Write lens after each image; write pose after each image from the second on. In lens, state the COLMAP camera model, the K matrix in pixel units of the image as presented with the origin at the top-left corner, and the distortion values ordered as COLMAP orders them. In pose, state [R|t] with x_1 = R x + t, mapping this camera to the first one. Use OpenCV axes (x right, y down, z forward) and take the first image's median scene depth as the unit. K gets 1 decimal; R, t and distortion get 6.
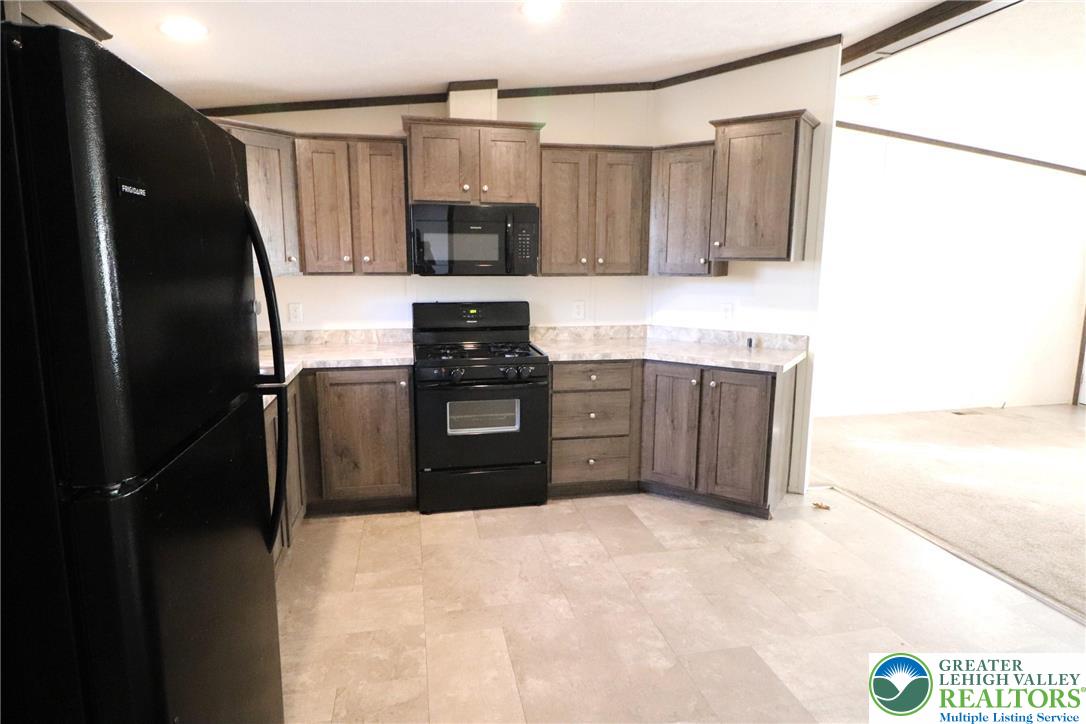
lens RADIAL K [[605.9, 0, 537.2], [0, 605.9, 353.5], [0, 0, 1]] dist [0.003100, 0.000162]
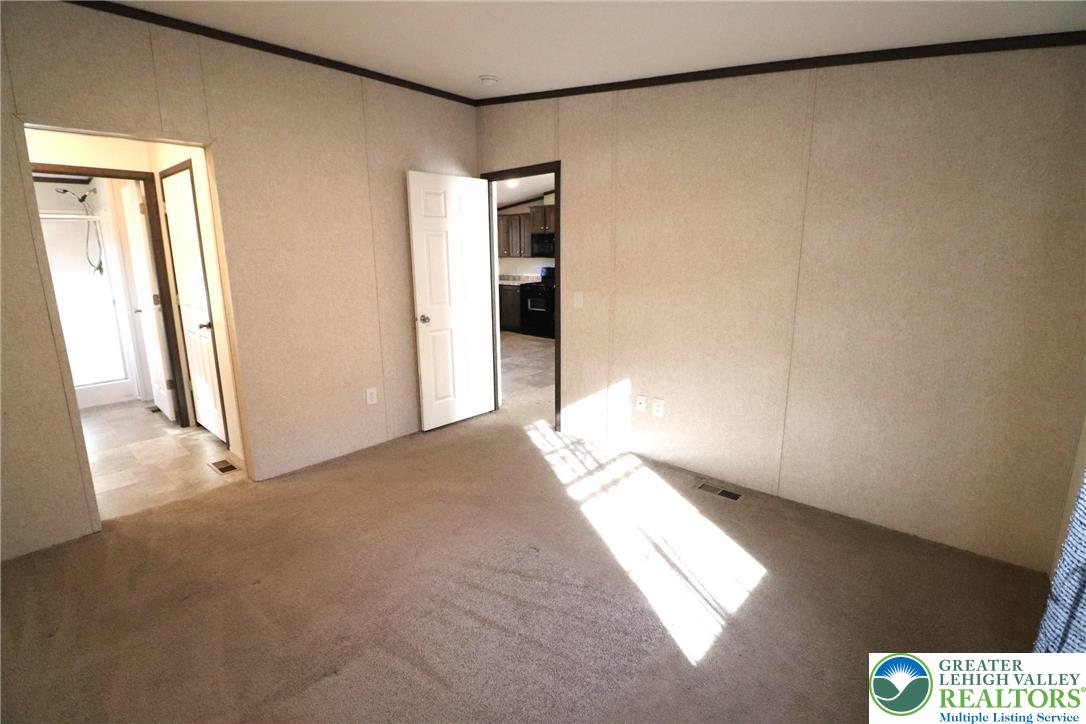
lens RADIAL K [[507.6, 0, 544.5], [0, 507.6, 352.6], [0, 0, 1]] dist [-0.003718, -0.000754]
pose [[0.597443, 0.153726, -0.787039, 1.912676], [-0.118744, 0.987593, 0.102760, 0.073353], [0.793071, 0.032062, 0.608285, -0.488950]]
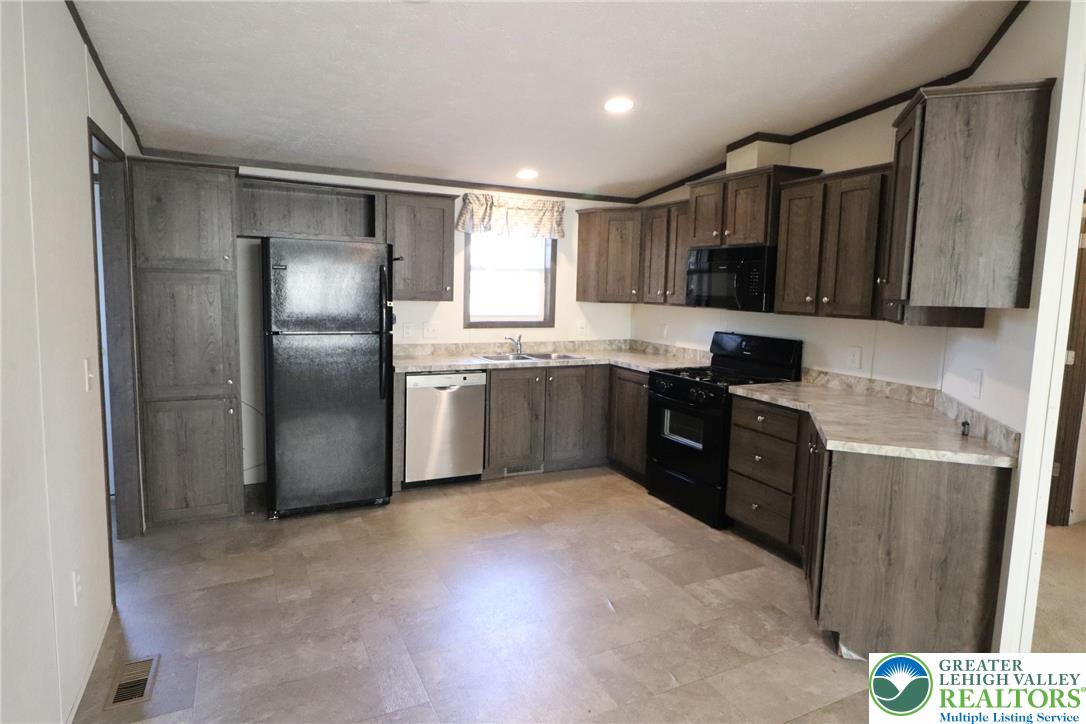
lens RADIAL K [[605.9, 0, 537.2], [0, 605.9, 353.5], [0, 0, 1]] dist [0.003100, 0.000162]
pose [[0.242760, 0.110326, -0.963792, 0.924862], [-0.178190, 0.981679, 0.067491, -0.063743], [0.953581, 0.155354, 0.257971, 0.398576]]
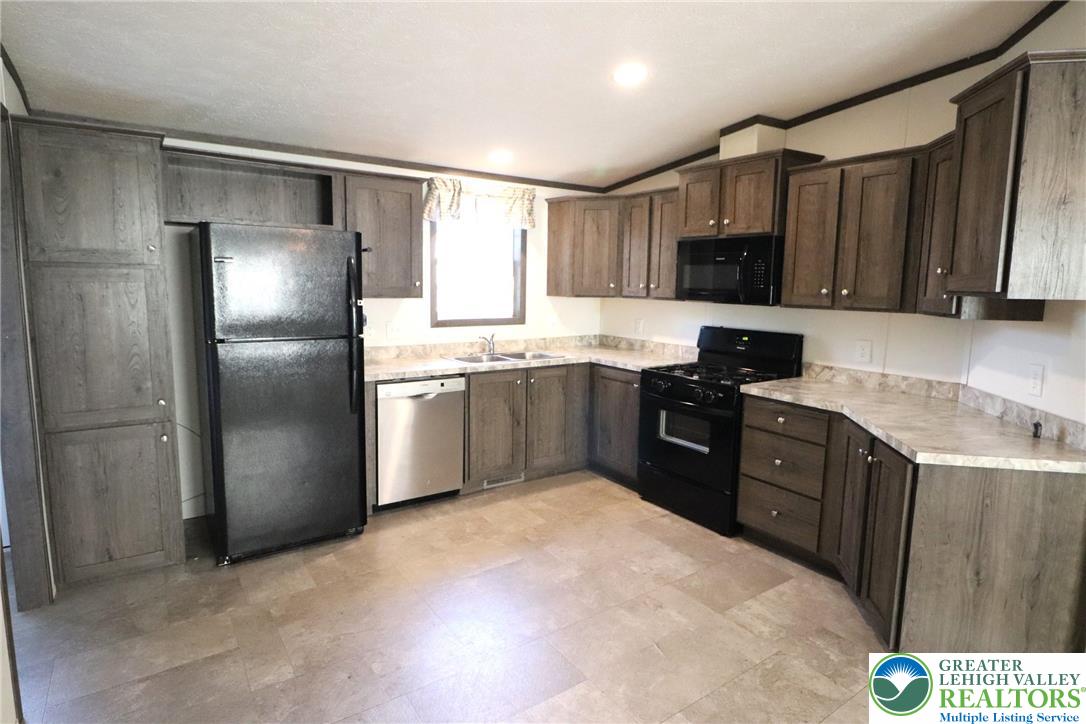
lens RADIAL K [[573.9, 0, 539.8], [0, 573.9, 353.9], [0, 0, 1]] dist [0.002071, -0.008591]
pose [[0.386426, 0.118426, -0.914686, 0.723490], [-0.161258, 0.985122, 0.059419, -0.050163], [0.908114, 0.124539, 0.399774, 0.322306]]
